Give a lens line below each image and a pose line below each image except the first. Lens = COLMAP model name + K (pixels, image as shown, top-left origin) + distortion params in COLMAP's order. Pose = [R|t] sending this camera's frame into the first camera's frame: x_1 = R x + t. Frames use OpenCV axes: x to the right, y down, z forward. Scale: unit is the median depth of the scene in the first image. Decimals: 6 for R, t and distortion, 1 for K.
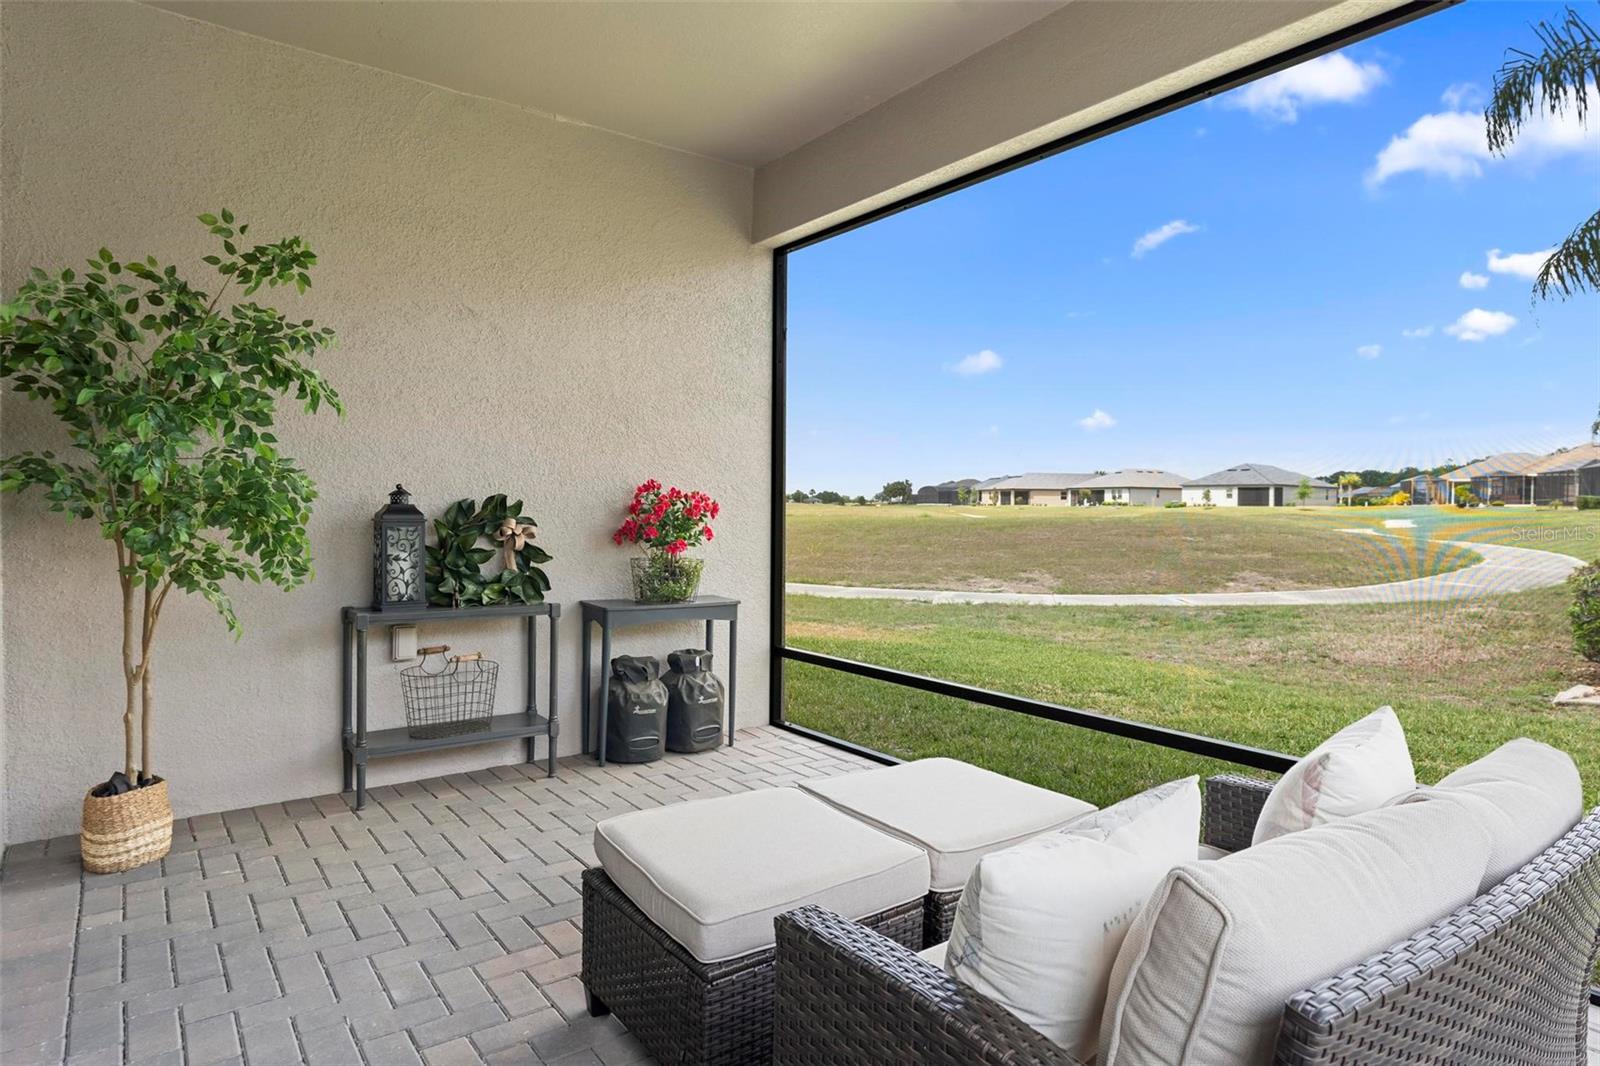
lens RADIAL K [[913.1, 0, 795.5], [0, 913.1, 523.6], [0, 0, 1]] dist [-0.000653, -0.000193]
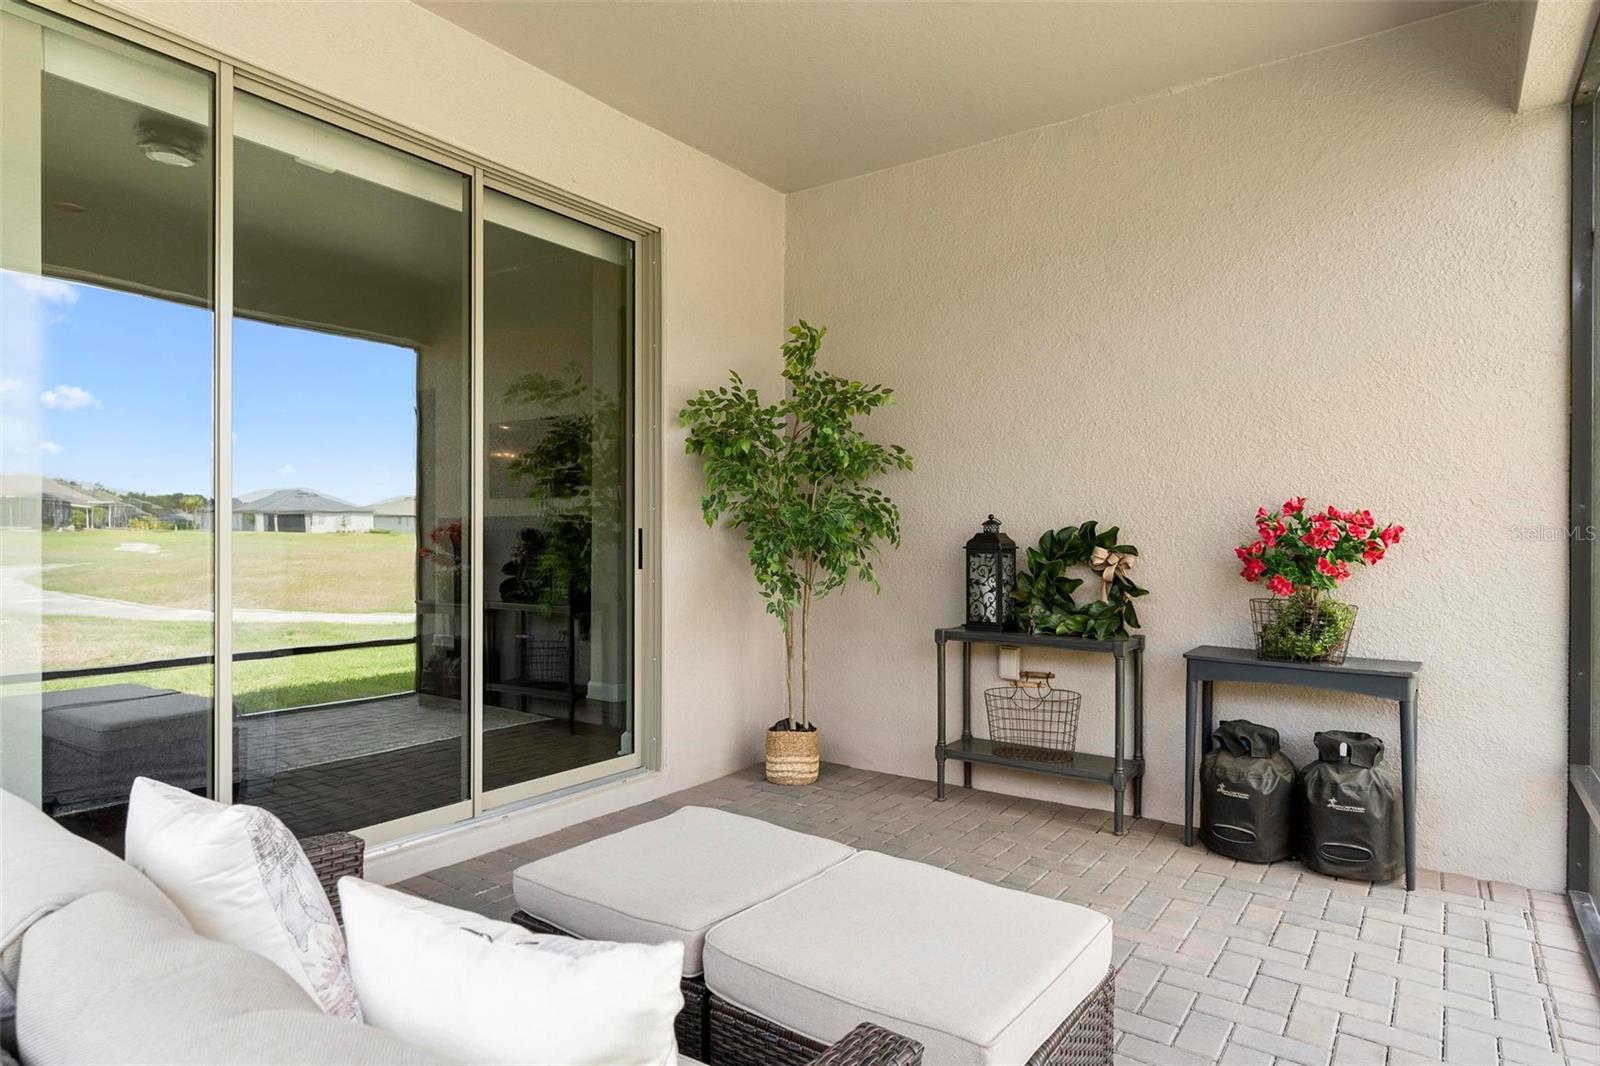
lens RADIAL K [[915.3, 0, 794.0], [0, 915.3, 539.8], [0, 0, 1]] dist [0.000538, -0.000063]
pose [[0.304944, -0.003133, -0.952365, 0.489404], [-0.012528, 0.999895, -0.007300, -0.002204], [0.952288, 0.014157, 0.304873, 0.412647]]
